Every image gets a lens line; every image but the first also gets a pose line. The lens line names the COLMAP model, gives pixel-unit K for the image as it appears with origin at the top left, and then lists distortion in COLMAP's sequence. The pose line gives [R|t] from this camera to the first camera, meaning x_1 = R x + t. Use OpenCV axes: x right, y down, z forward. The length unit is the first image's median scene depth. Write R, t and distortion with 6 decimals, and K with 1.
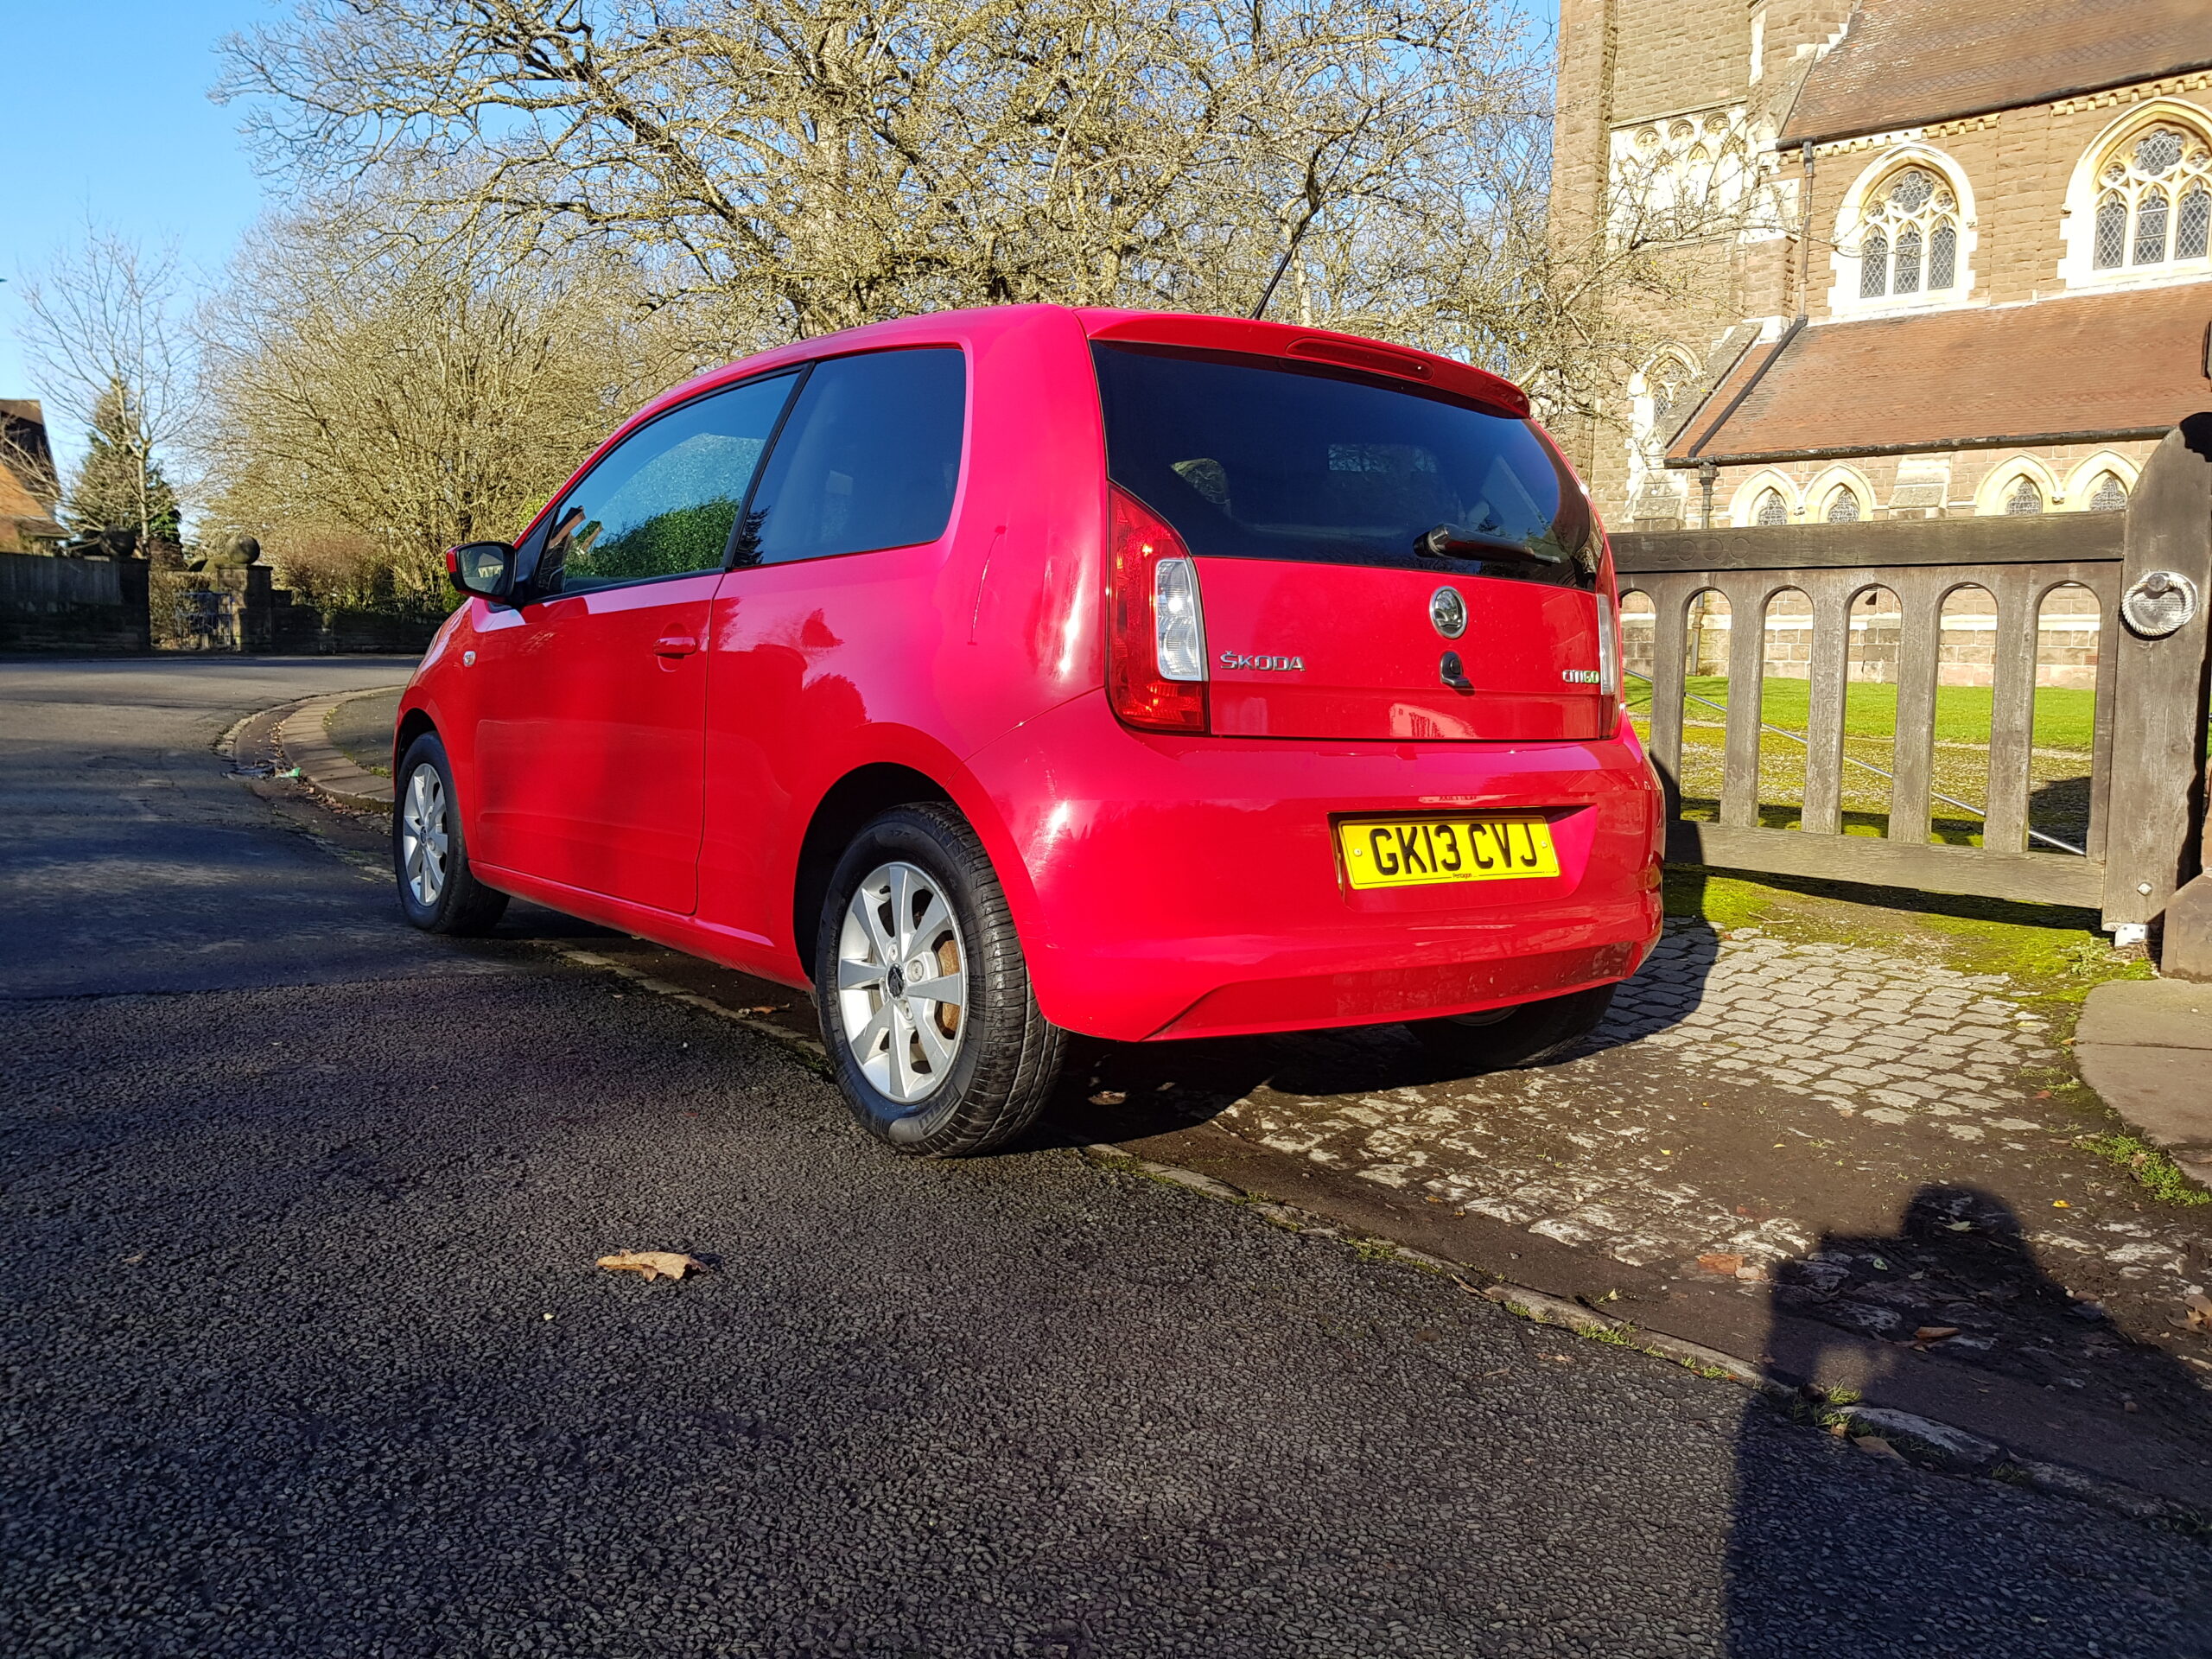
lens RADIAL K [[1707.2, 0, 1073.4], [0, 1707.2, 816.5], [0, 0, 1]] dist [0.062232, -0.095868]
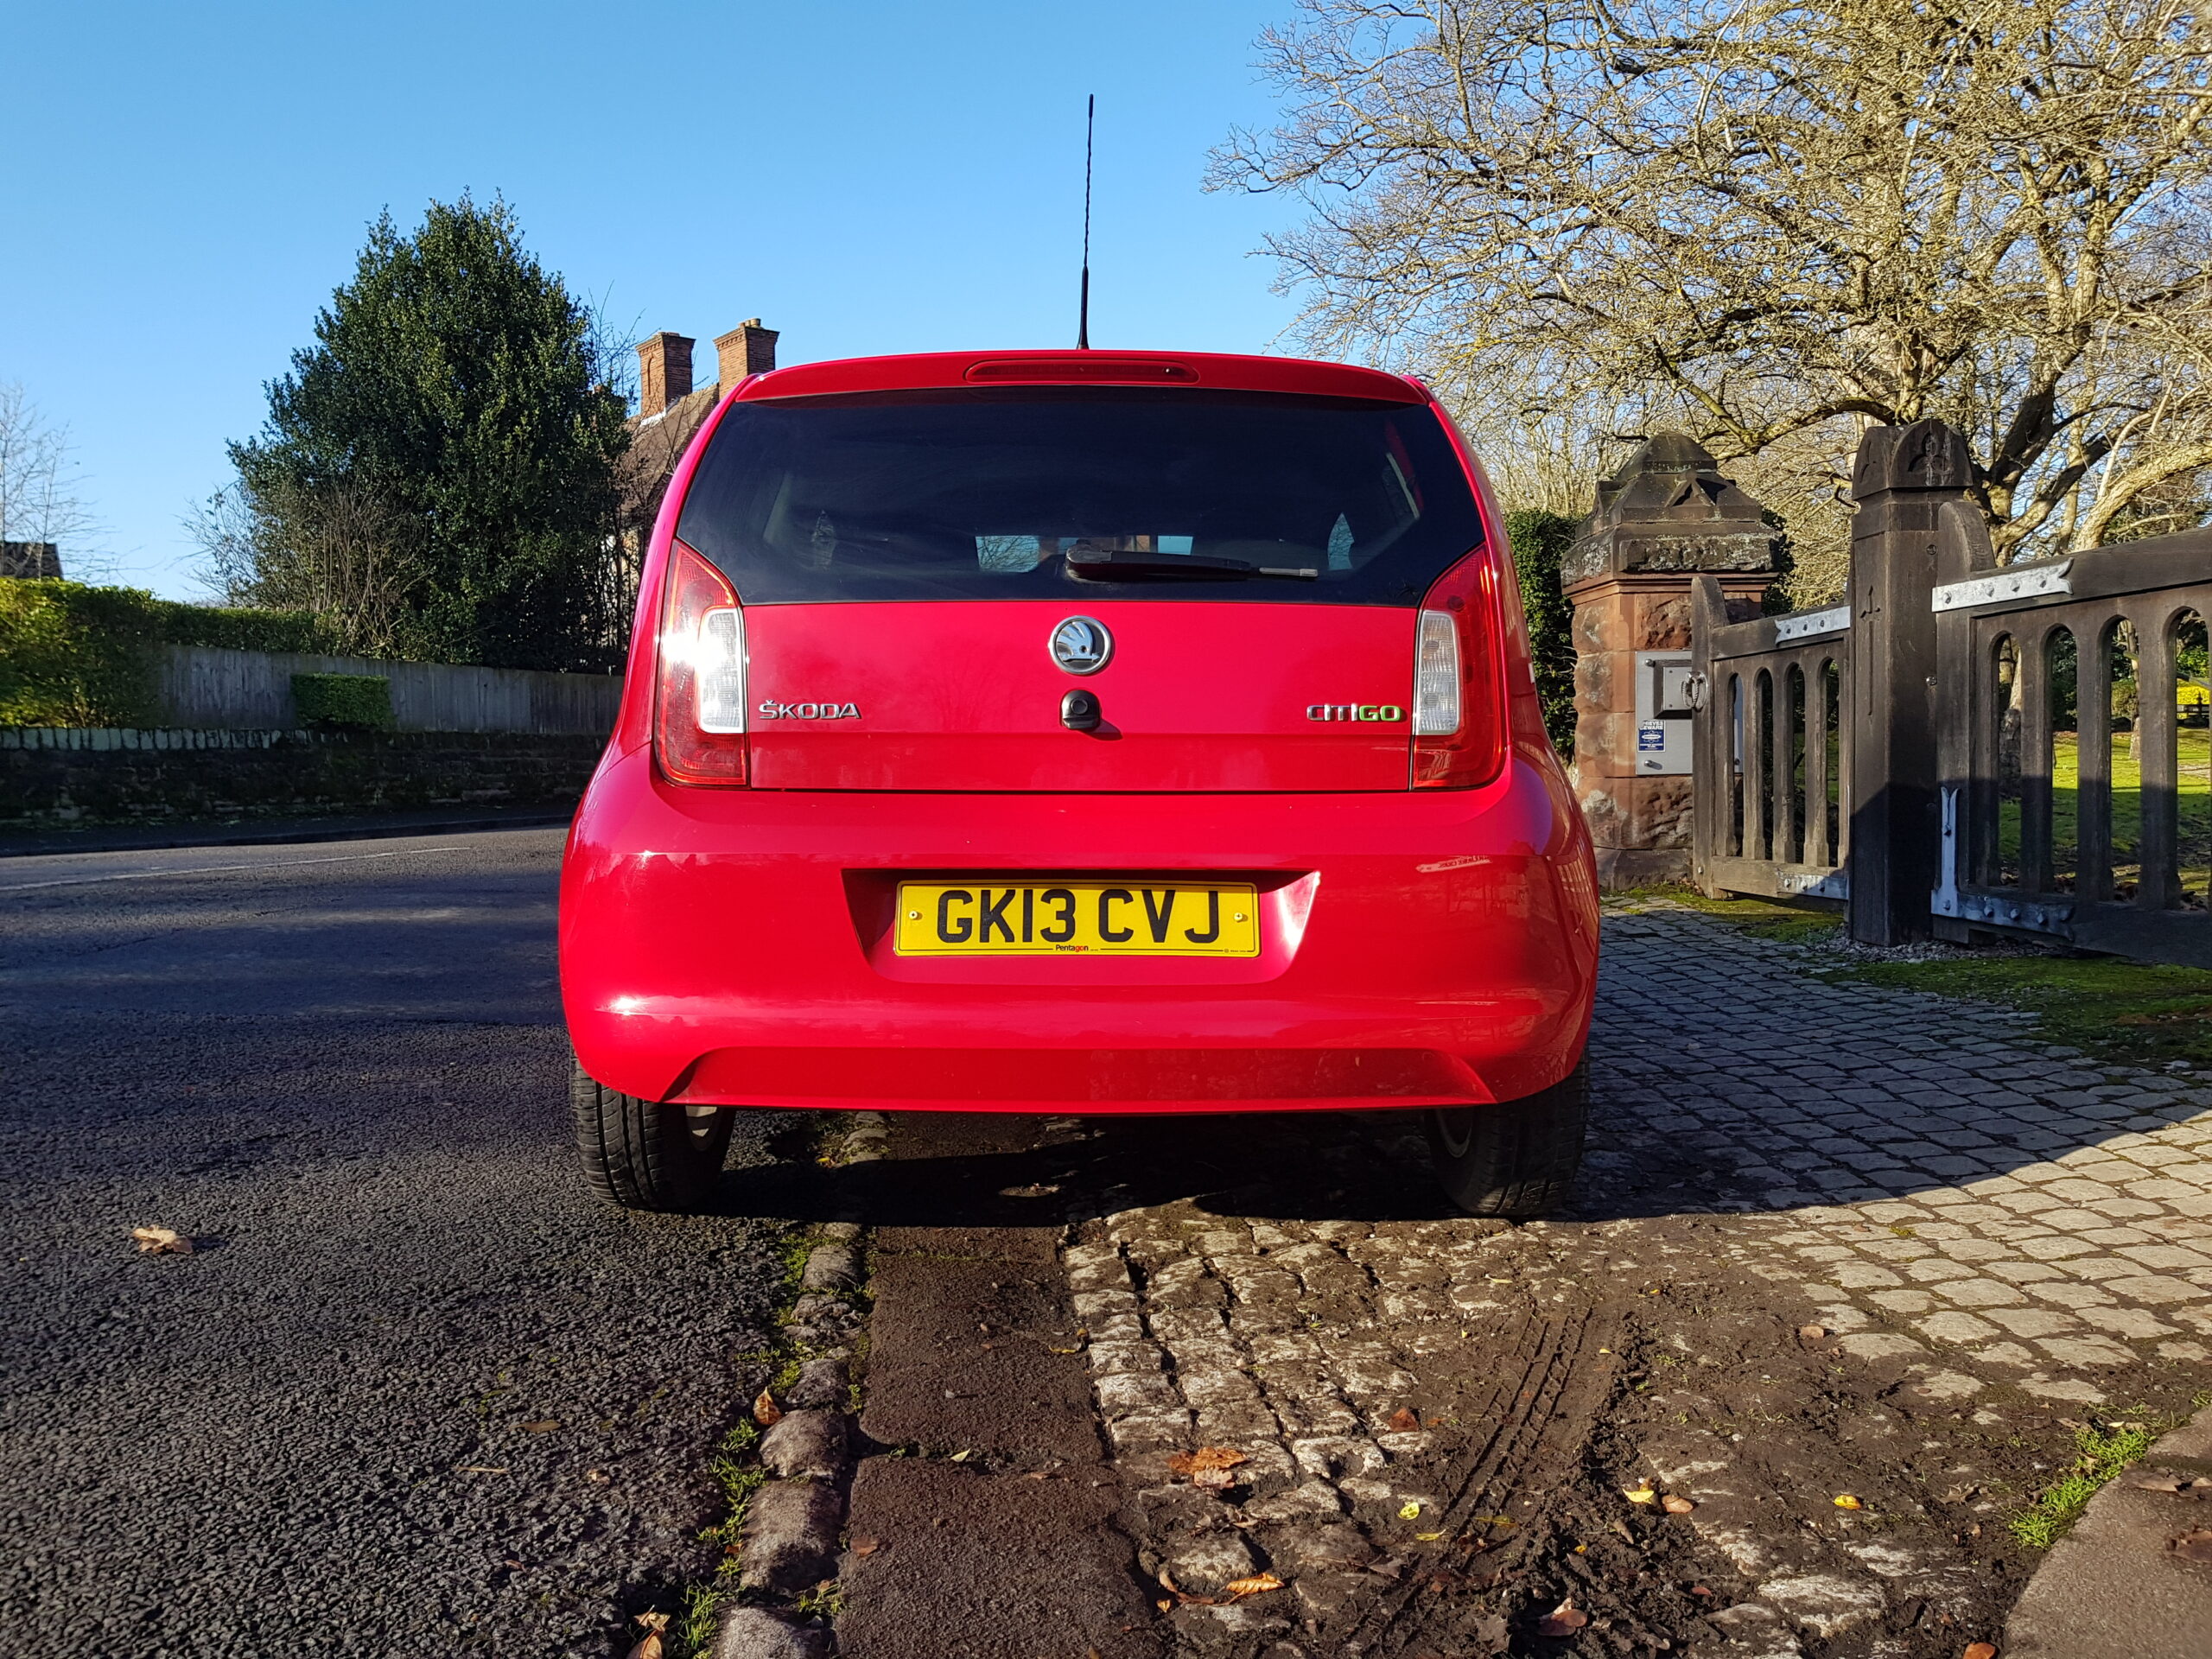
lens RADIAL K [[1707.2, 0, 1073.4], [0, 1707.2, 816.5], [0, 0, 1]] dist [0.062232, -0.095868]
pose [[0.791906, -0.017464, -0.610393, 0.759211], [-0.023394, 0.997990, -0.058903, 0.019284], [0.610195, 0.060925, 0.789906, 0.326357]]
